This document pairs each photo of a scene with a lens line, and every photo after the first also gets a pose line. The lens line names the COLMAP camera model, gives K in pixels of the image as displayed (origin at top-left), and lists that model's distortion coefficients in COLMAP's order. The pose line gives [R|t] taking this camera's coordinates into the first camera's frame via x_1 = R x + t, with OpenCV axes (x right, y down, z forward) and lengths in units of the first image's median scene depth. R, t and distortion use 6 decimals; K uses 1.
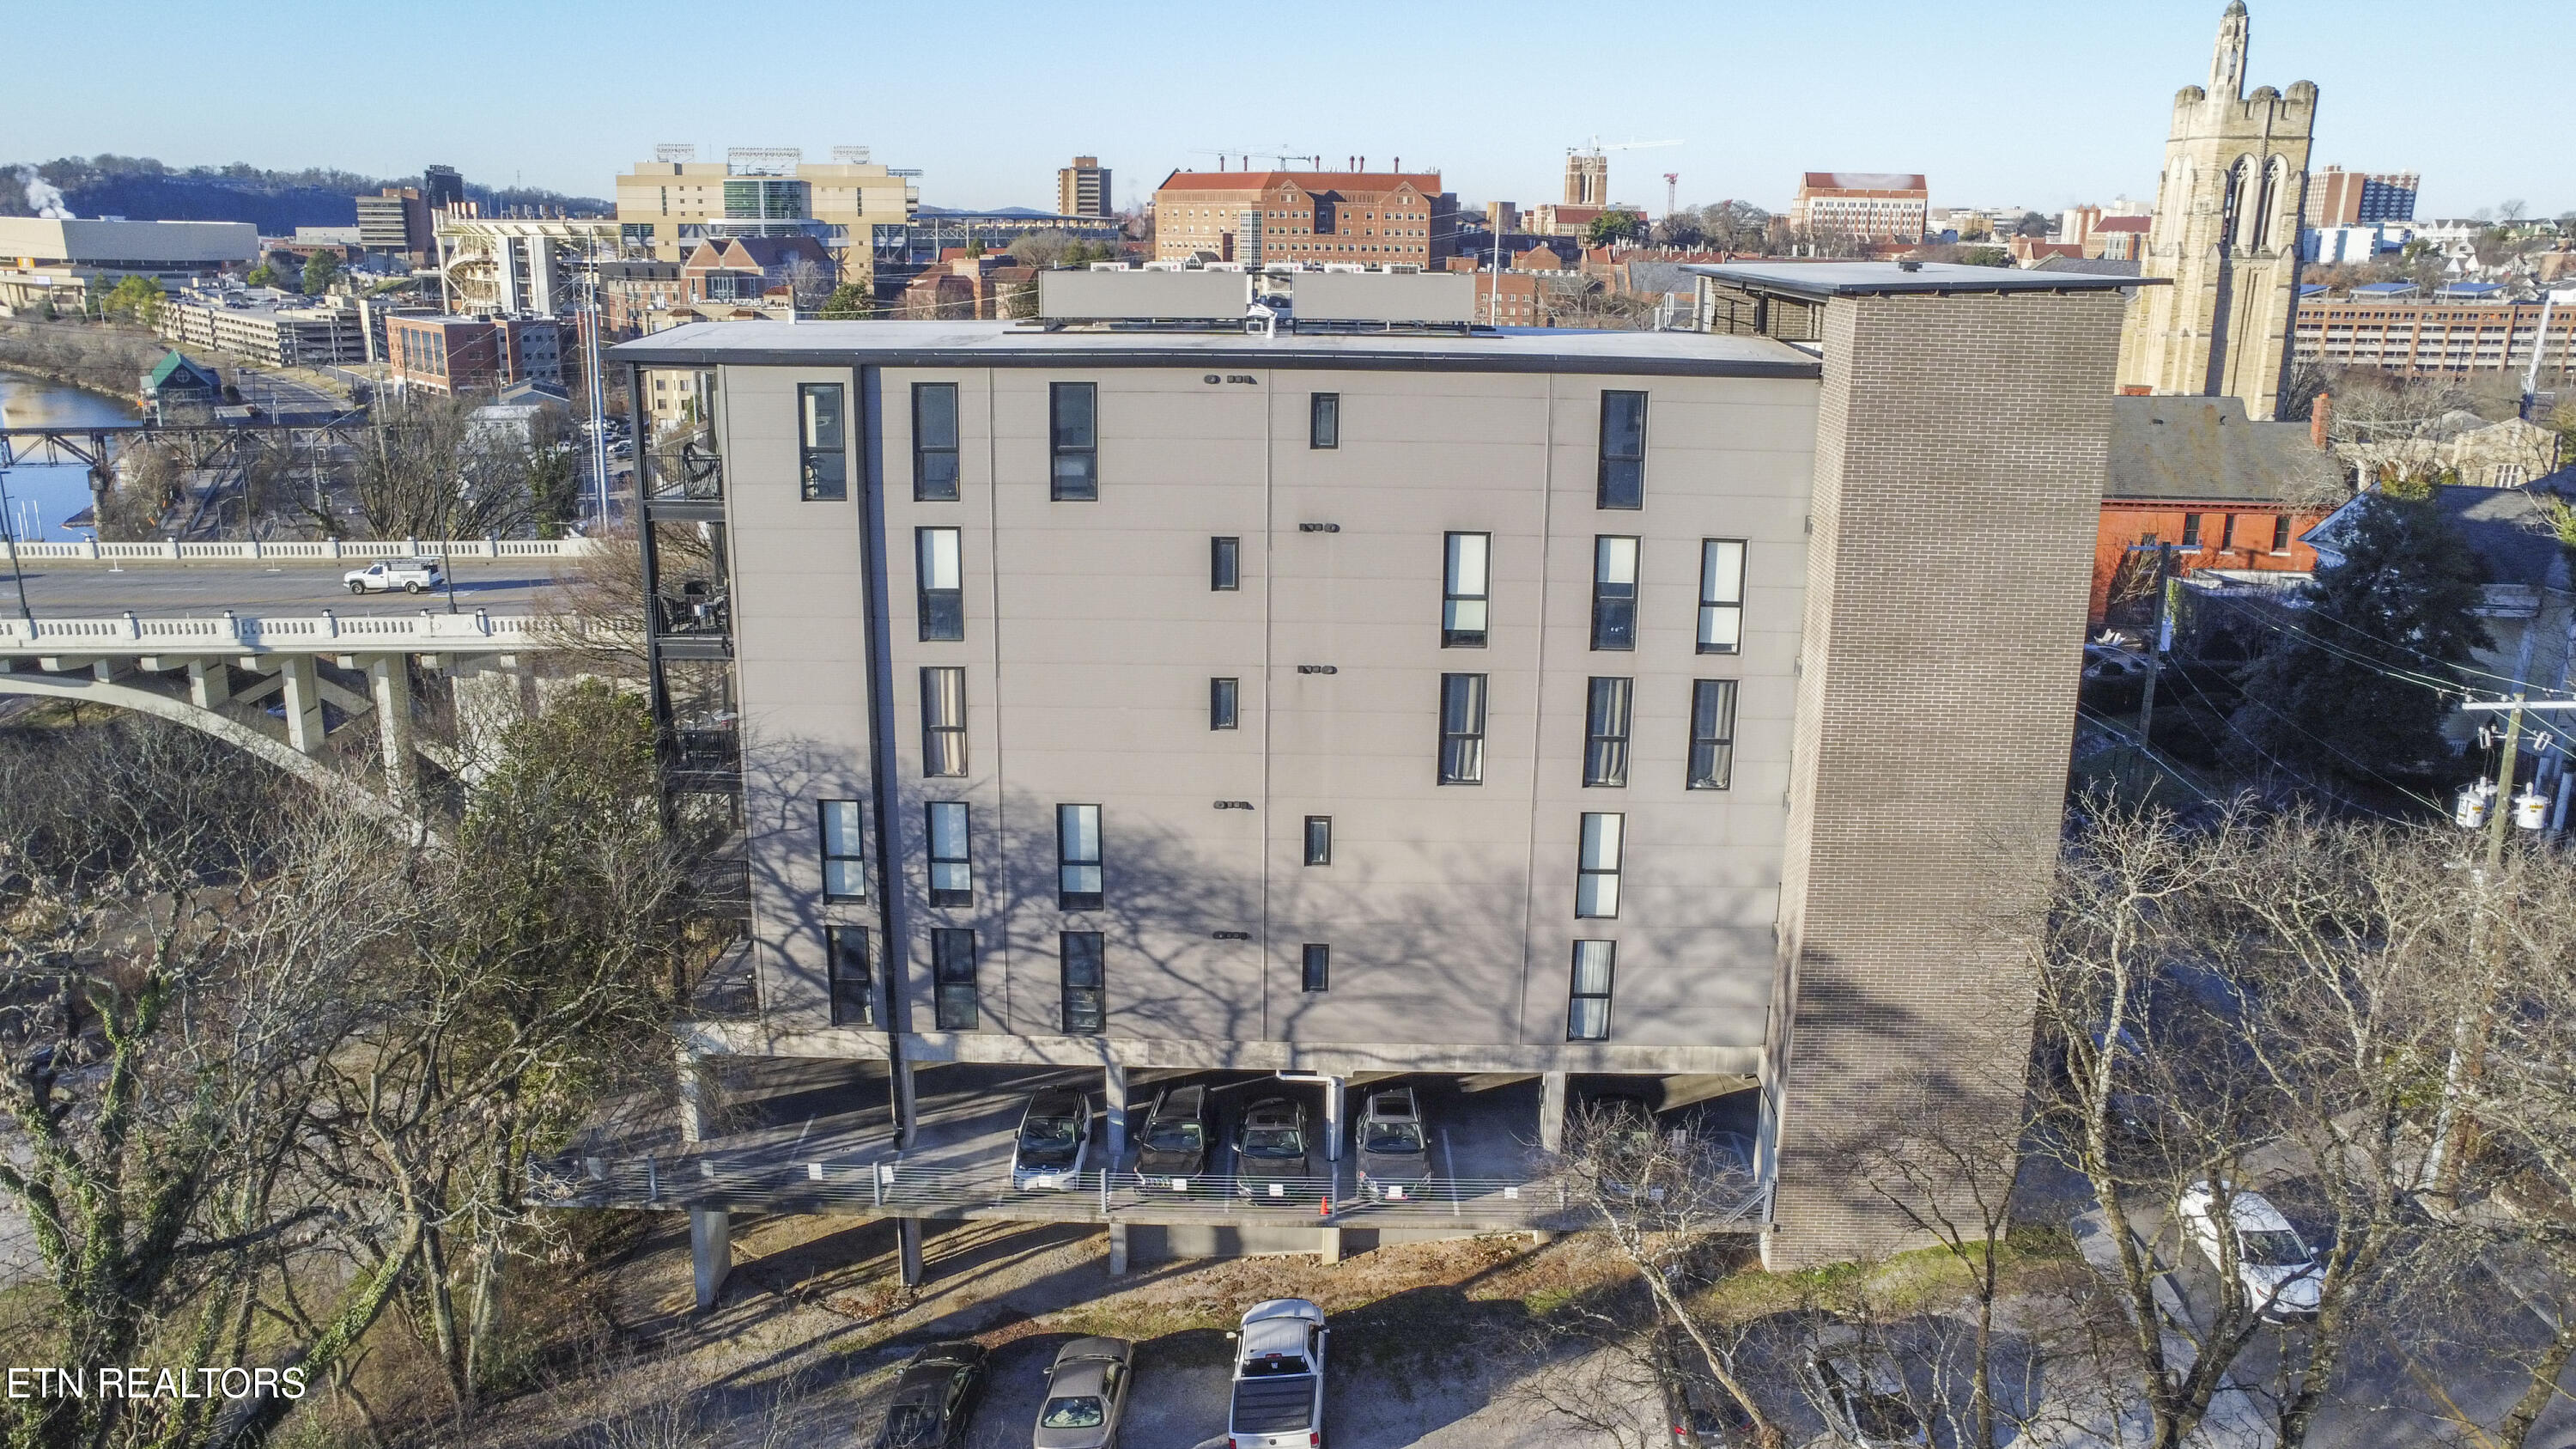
lens RADIAL K [[1974.4, 0, 1211.6], [0, 1974.4, 761.1], [0, 0, 1]] dist [-0.134058, 0.330786]
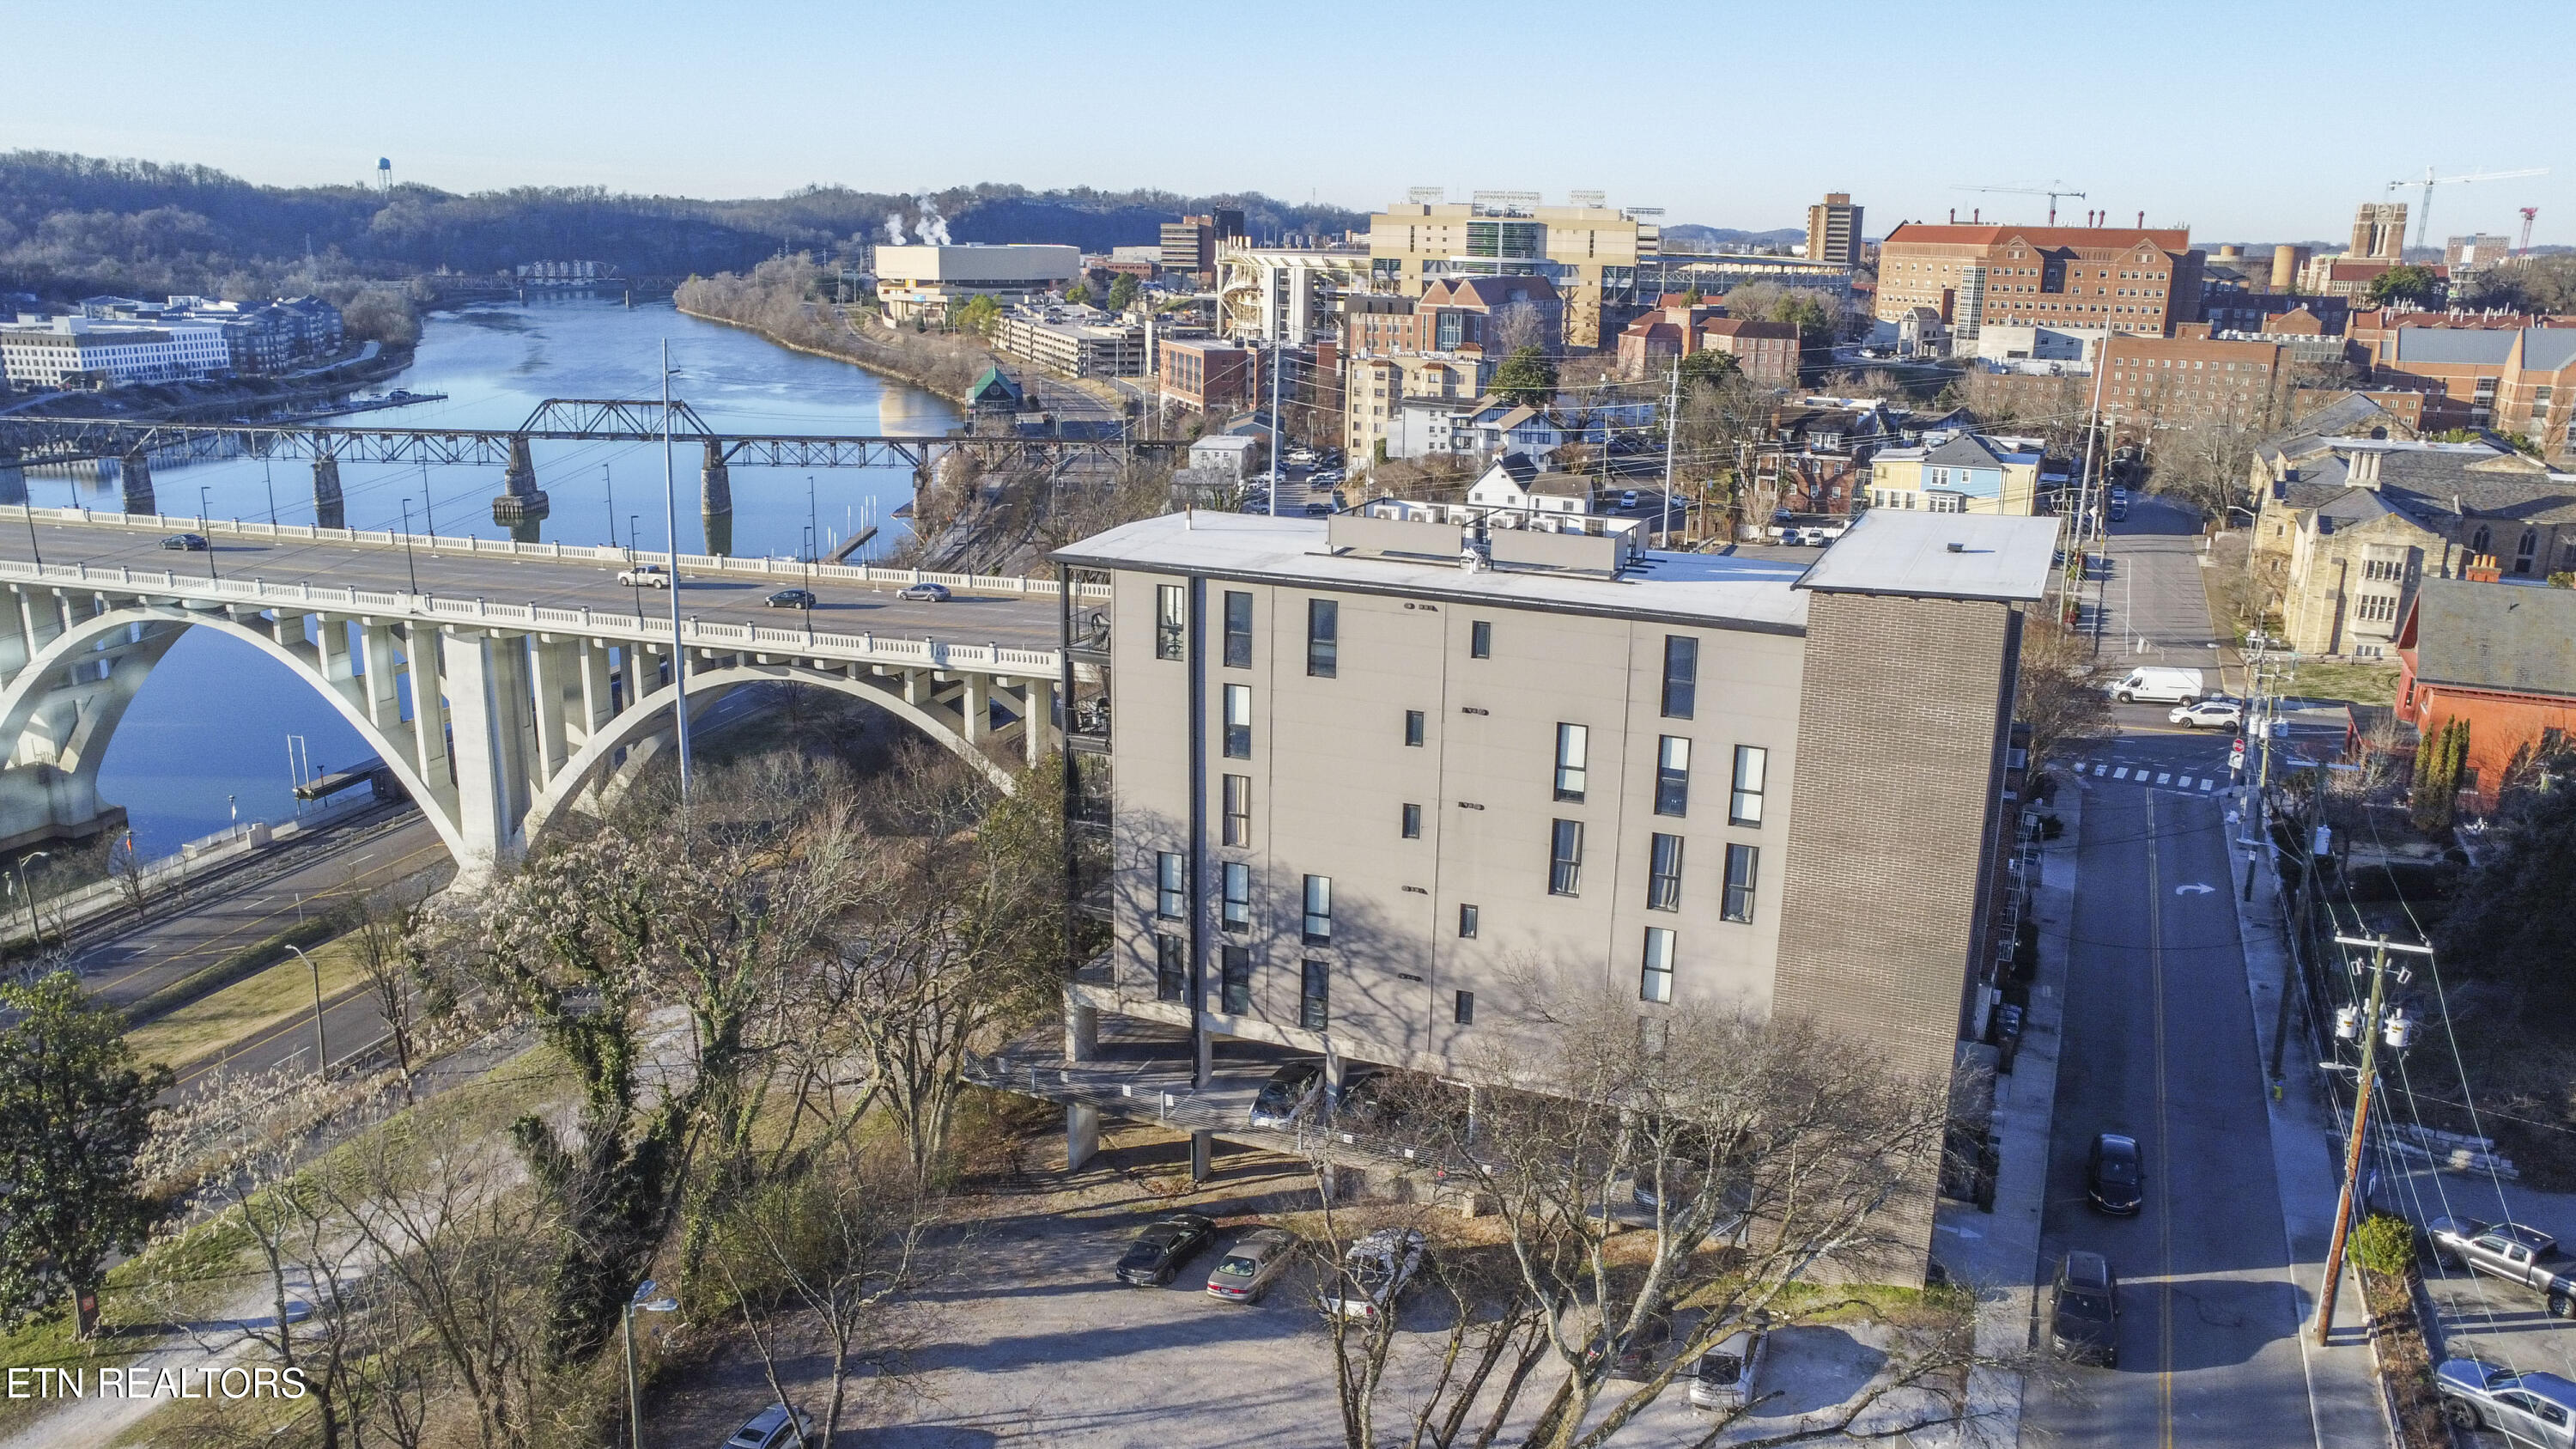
lens RADIAL K [[1974.4, 0, 1211.6], [0, 1974.4, 761.1], [0, 0, 1]] dist [-0.134058, 0.330786]
pose [[0.926536, 0.104840, -0.361303, 0.374882], [-0.105846, 0.994236, 0.017066, -0.078556], [0.361010, 0.022430, 0.932292, -0.407141]]
